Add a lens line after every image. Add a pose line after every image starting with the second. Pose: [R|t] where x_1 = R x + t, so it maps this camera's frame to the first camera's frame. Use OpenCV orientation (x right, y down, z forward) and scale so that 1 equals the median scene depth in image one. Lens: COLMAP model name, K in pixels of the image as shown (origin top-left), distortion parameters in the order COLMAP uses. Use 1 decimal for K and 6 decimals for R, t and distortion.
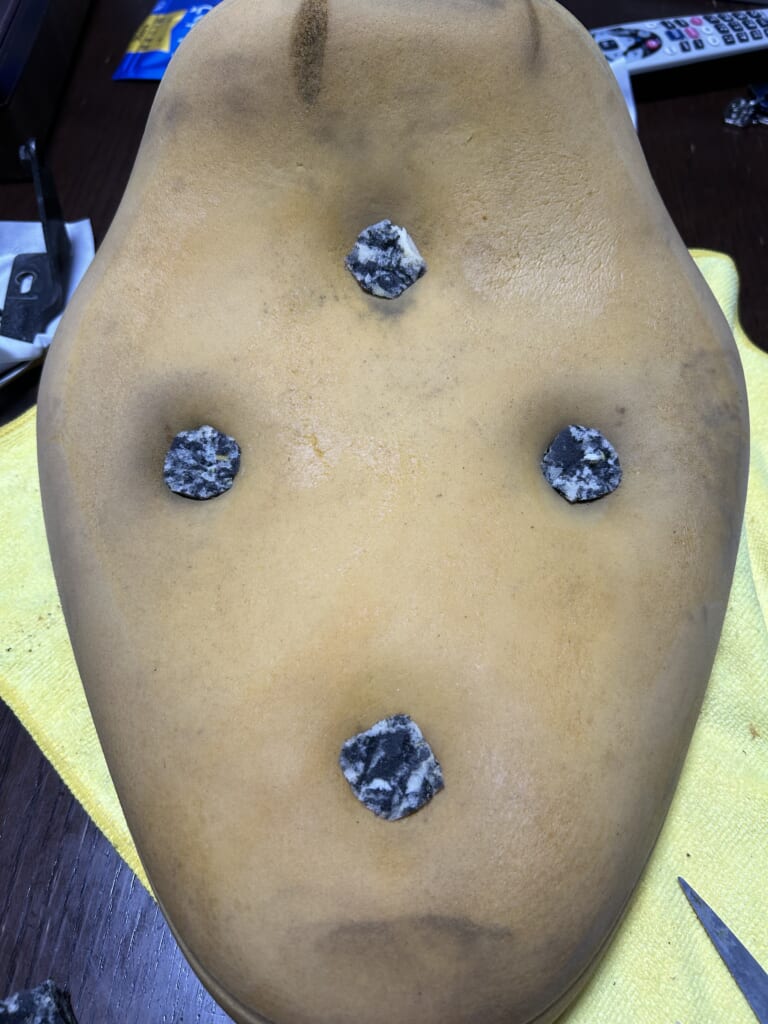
lens RADIAL K [[775.5, 0, 384.0], [0, 775.5, 512.0], [0, 0, 1]] dist [0.038867, -0.066340]
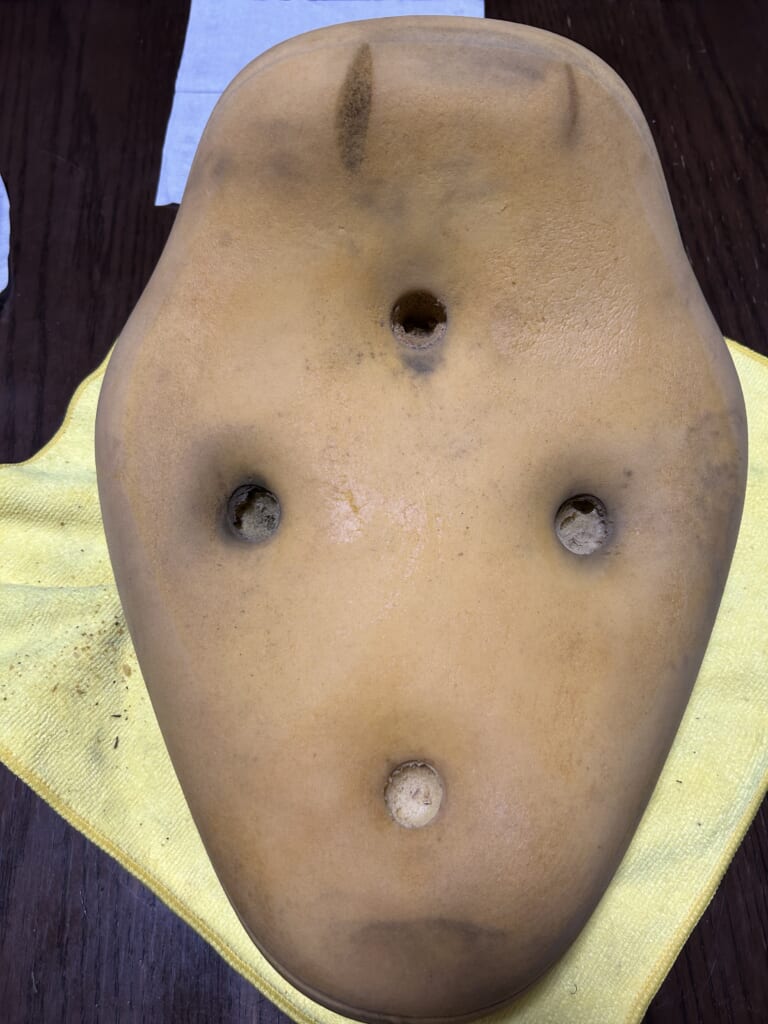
lens RADIAL K [[775.5, 0, 384.0], [0, 775.5, 512.0], [0, 0, 1]] dist [0.038867, -0.066340]
pose [[0.999531, 0.028925, -0.010045, -0.029850], [-0.026867, 0.985851, 0.165460, -0.253972], [0.014689, -0.165112, 0.986165, -0.105773]]
